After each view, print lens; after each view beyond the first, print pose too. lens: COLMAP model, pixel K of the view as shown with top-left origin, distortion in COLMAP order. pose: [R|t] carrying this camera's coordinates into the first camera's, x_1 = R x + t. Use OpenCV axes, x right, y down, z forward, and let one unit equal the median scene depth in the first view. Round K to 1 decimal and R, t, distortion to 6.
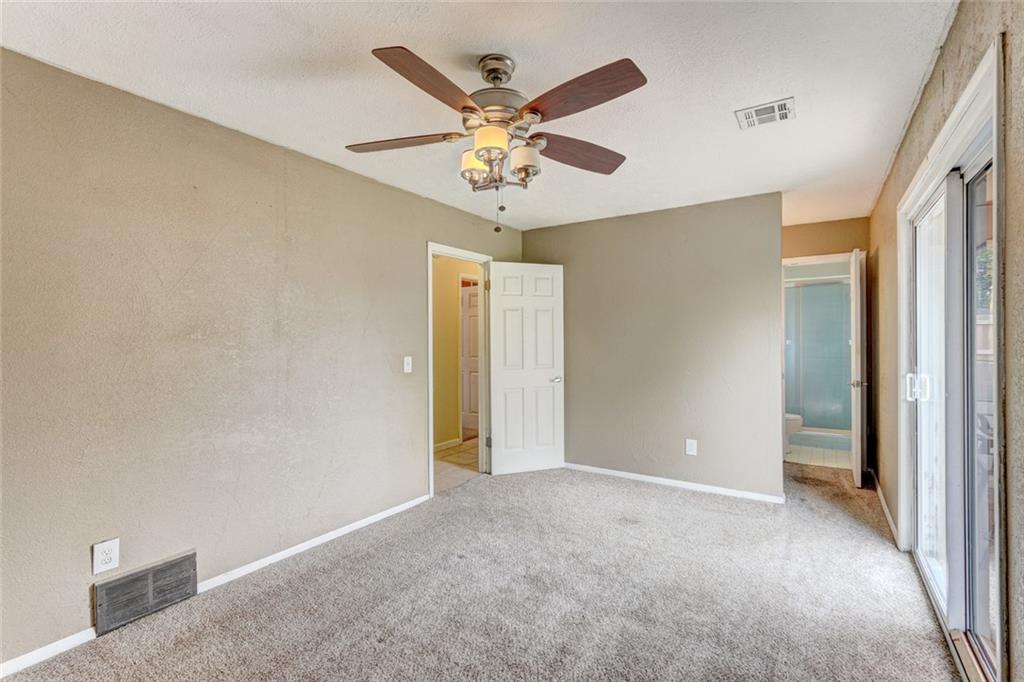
lens RADIAL K [[467.9, 0, 510.1], [0, 467.9, 340.7], [0, 0, 1]] dist [-0.006011, 0.004474]
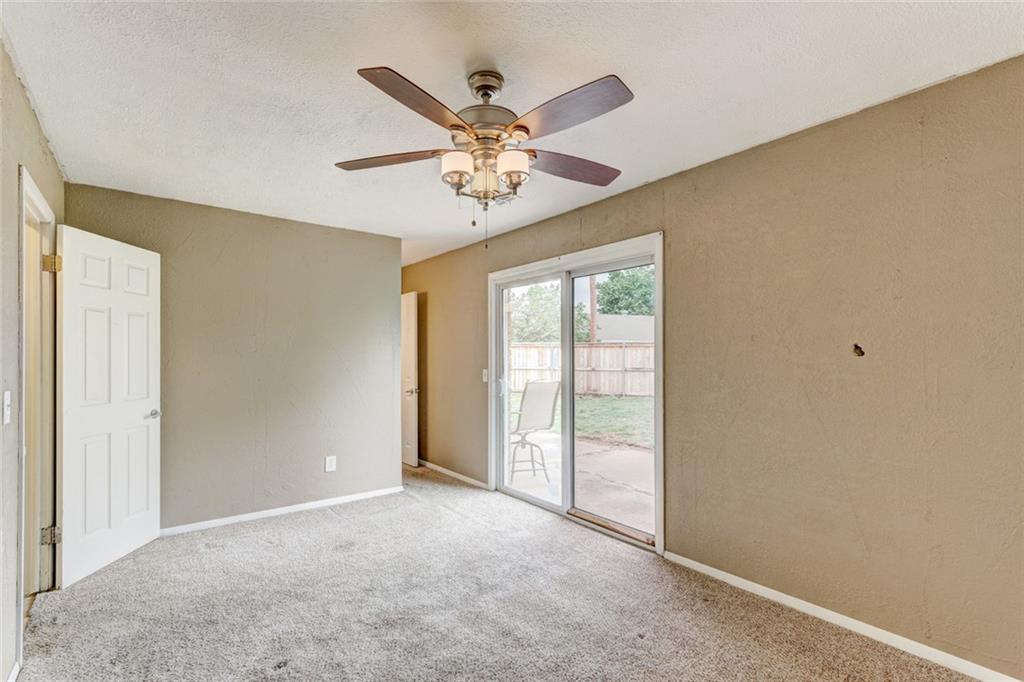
lens RADIAL K [[467.9, 0, 516.9], [0, 467.9, 358.4], [0, 0, 1]] dist [-0.006011, 0.004474]
pose [[0.307275, -0.000590, 0.951621, -0.512203], [0.000544, 1.000000, 0.000444, -0.001838], [-0.951621, 0.000381, 0.307275, 0.336885]]
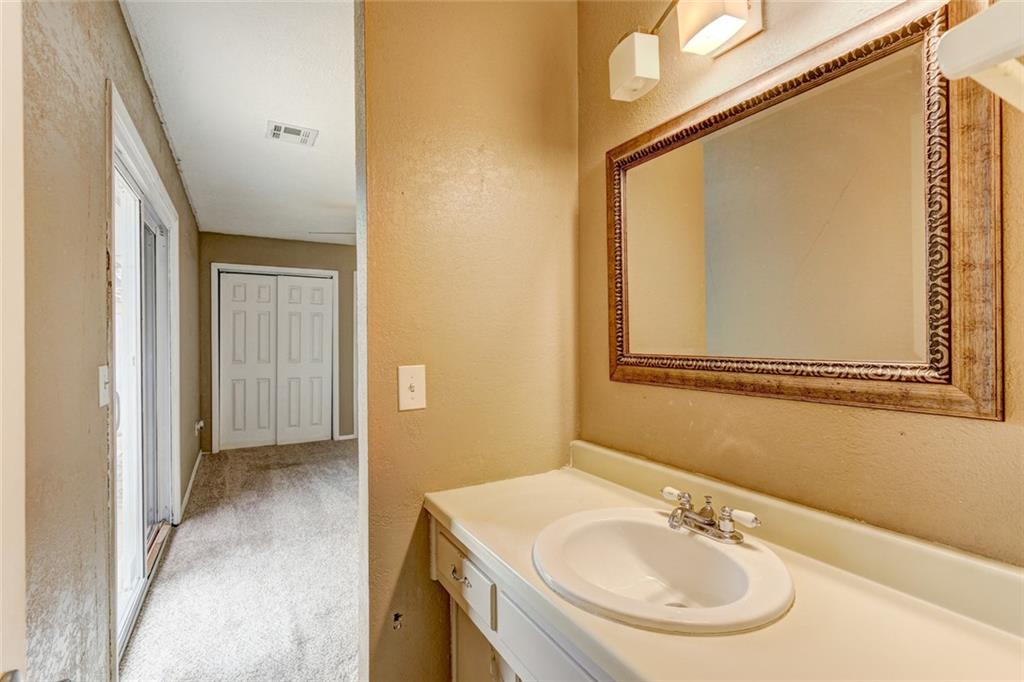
lens RADIAL K [[467.9, 0, 503.4], [0, 467.9, 338.3], [0, 0, 1]] dist [-0.006011, 0.004474]
pose [[-0.447542, 0.004276, -0.894253, 0.865391], [0.006720, 0.999976, 0.001418, 0.005569], [0.894238, -0.005375, -0.447560, 1.287959]]
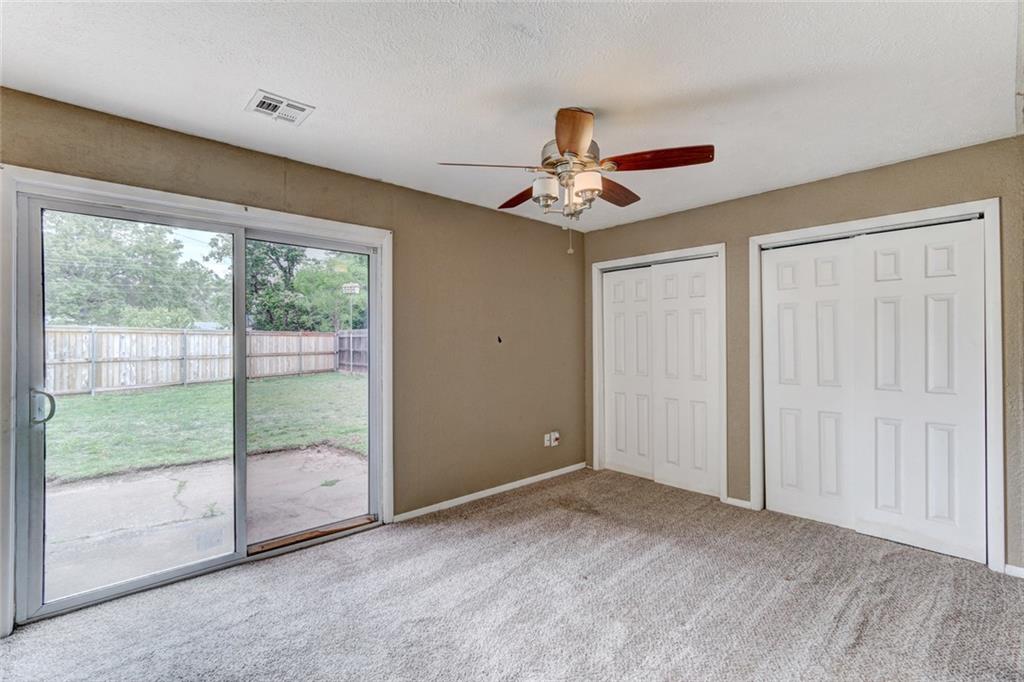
lens RADIAL K [[467.9, 0, 510.8], [0, 467.9, 339.6], [0, 0, 1]] dist [-0.006011, 0.004474]
pose [[-0.971351, 0.000253, 0.237650, -0.091087], [0.000530, 0.999999, 0.001102, -0.013461], [-0.237649, 0.001196, -0.971350, 1.189486]]
